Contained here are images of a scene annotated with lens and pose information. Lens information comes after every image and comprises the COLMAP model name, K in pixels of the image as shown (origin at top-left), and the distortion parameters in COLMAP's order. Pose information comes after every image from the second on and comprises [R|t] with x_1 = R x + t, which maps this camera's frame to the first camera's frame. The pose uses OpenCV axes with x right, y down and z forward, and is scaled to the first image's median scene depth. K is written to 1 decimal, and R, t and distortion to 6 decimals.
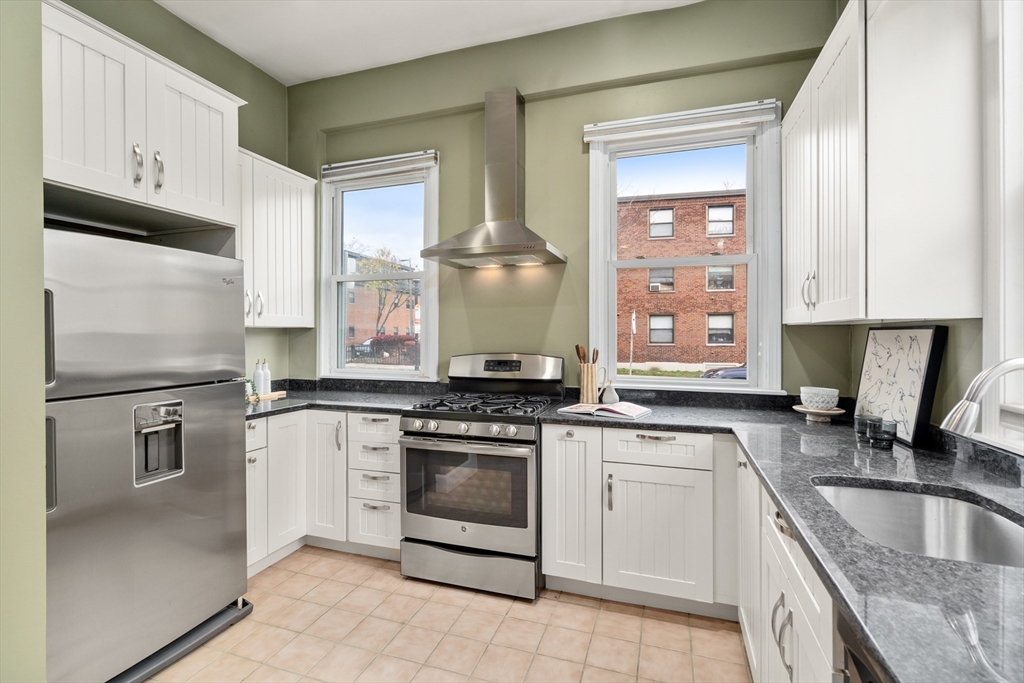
lens RADIAL K [[473.5, 0, 503.6], [0, 473.5, 335.3], [0, 0, 1]] dist [-0.004186, 0.001382]
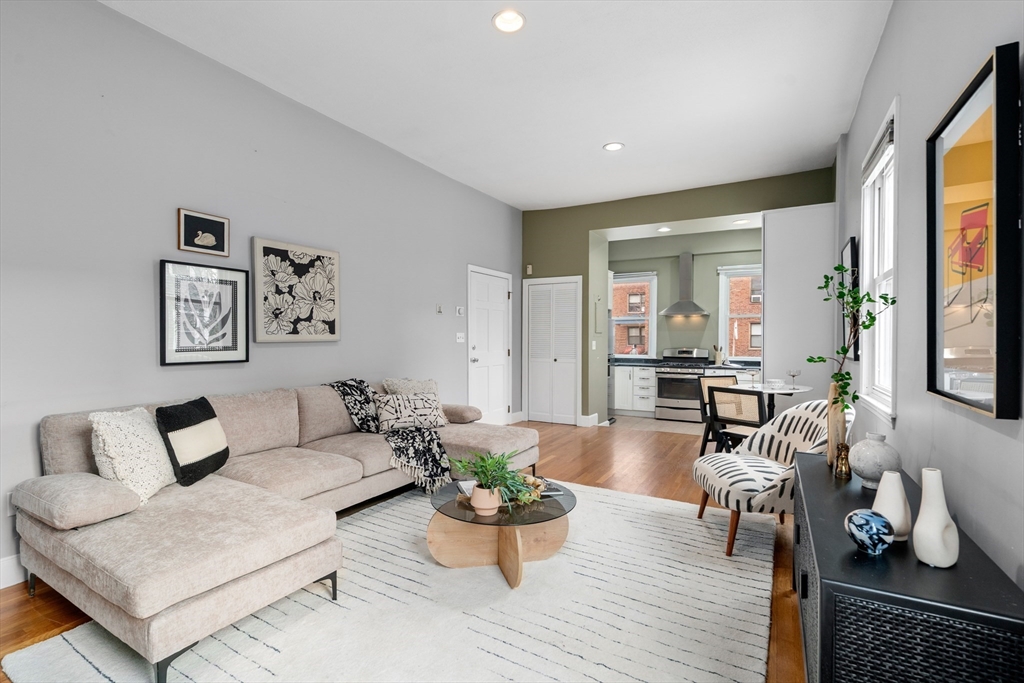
lens RADIAL K [[473.5, 0, 504.3], [0, 473.5, 350.4], [0, 0, 1]] dist [-0.004186, 0.001382]
pose [[0.982661, 0.009484, -0.185166, -0.625677], [-0.005362, 0.999727, 0.022747, -0.007625], [0.185331, -0.021359, 0.982444, -2.278418]]
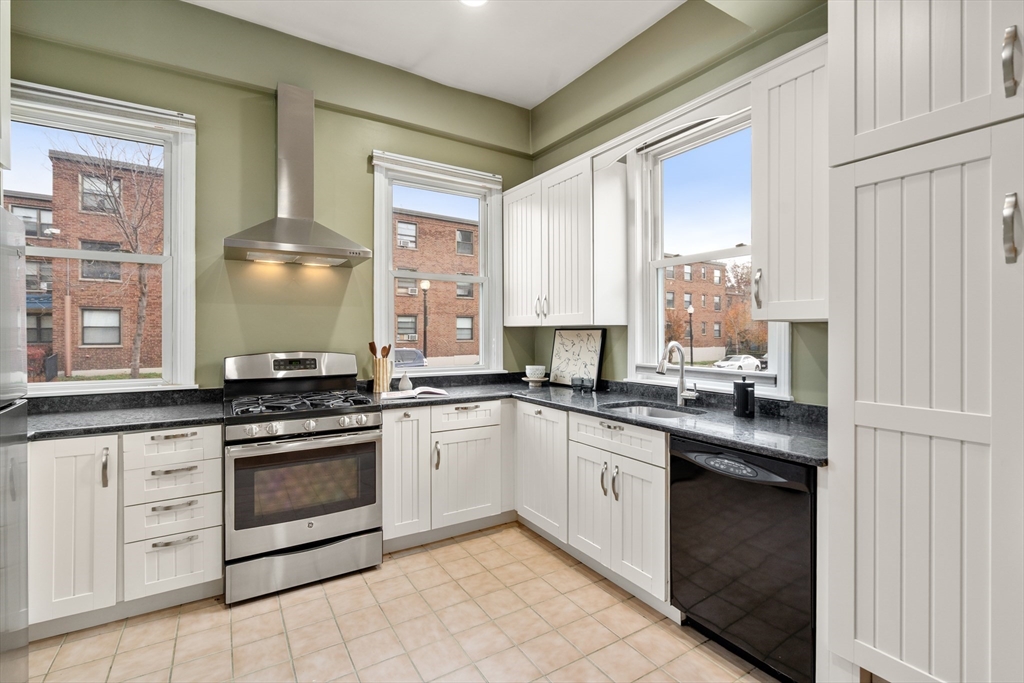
lens RADIAL K [[473.5, 0, 520.3], [0, 473.5, 331.5], [0, 0, 1]] dist [-0.004186, 0.001382]
pose [[0.622498, 0.002697, 0.782617, -0.568633], [0.001445, 0.999988, -0.004595, 0.000732], [-0.782620, 0.003991, 0.622487, 0.017309]]
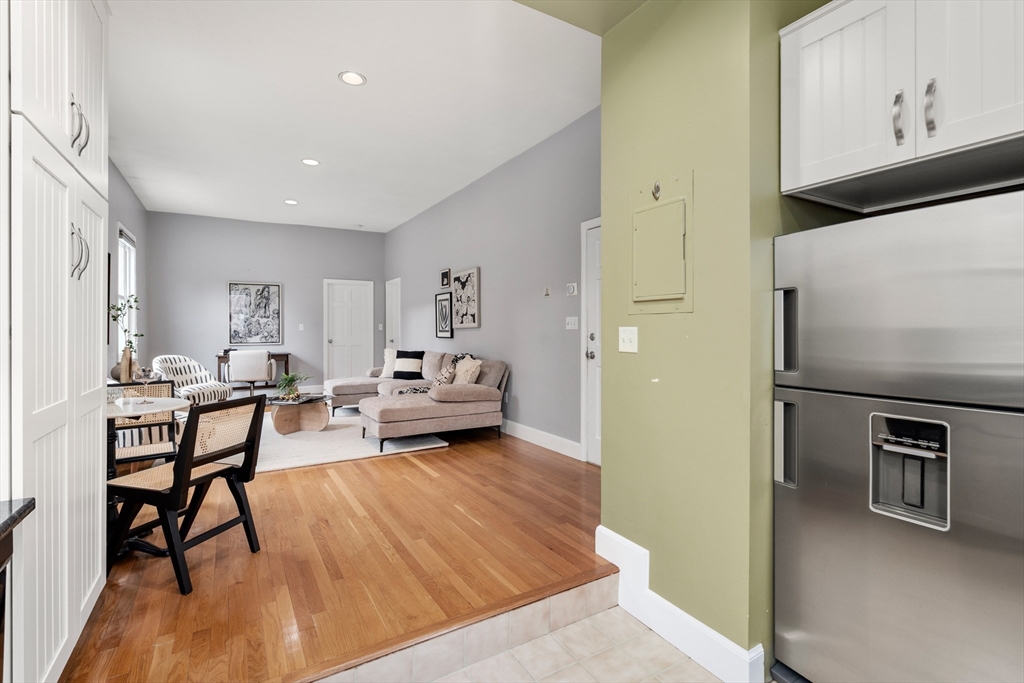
lens RADIAL K [[473.5, 0, 515.5], [0, 473.5, 331.7], [0, 0, 1]] dist [-0.004186, 0.001382]
pose [[-0.637527, 0.009391, -0.770371, 0.188913], [0.001793, 0.999941, 0.010706, -0.004235], [0.770426, 0.005443, -0.637506, 0.735997]]
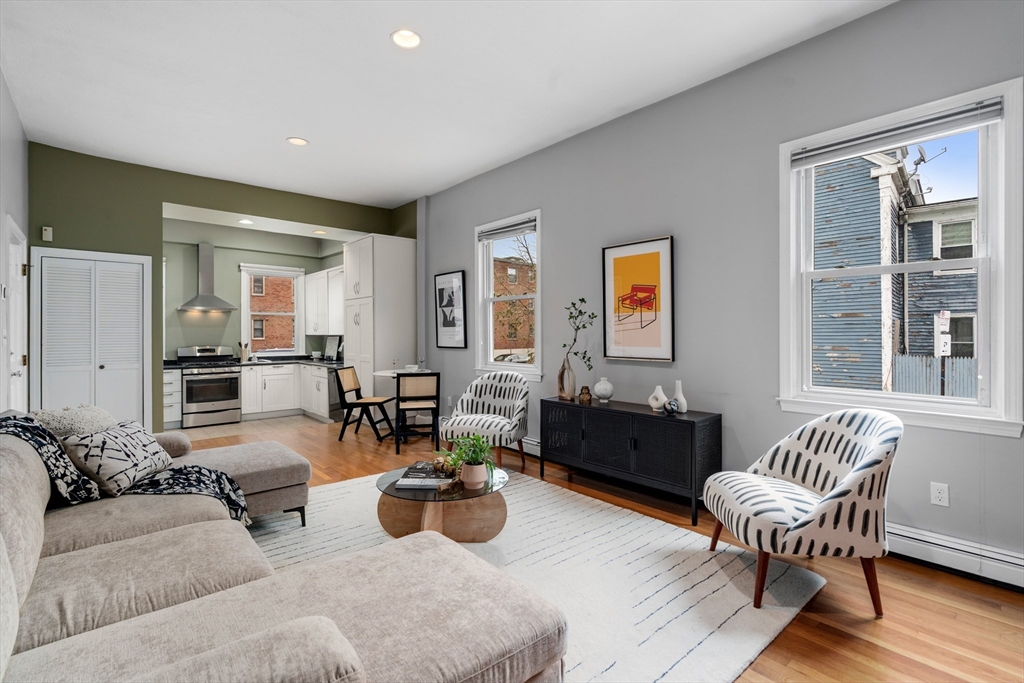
lens RADIAL K [[473.5, 0, 515.2], [0, 473.5, 329.8], [0, 0, 1]] dist [-0.004186, 0.001382]
pose [[0.487957, 0.006780, 0.872841, -1.668002], [0.006270, 0.999917, -0.011273, -0.011250], [-0.872845, 0.010974, 0.487874, -2.004648]]
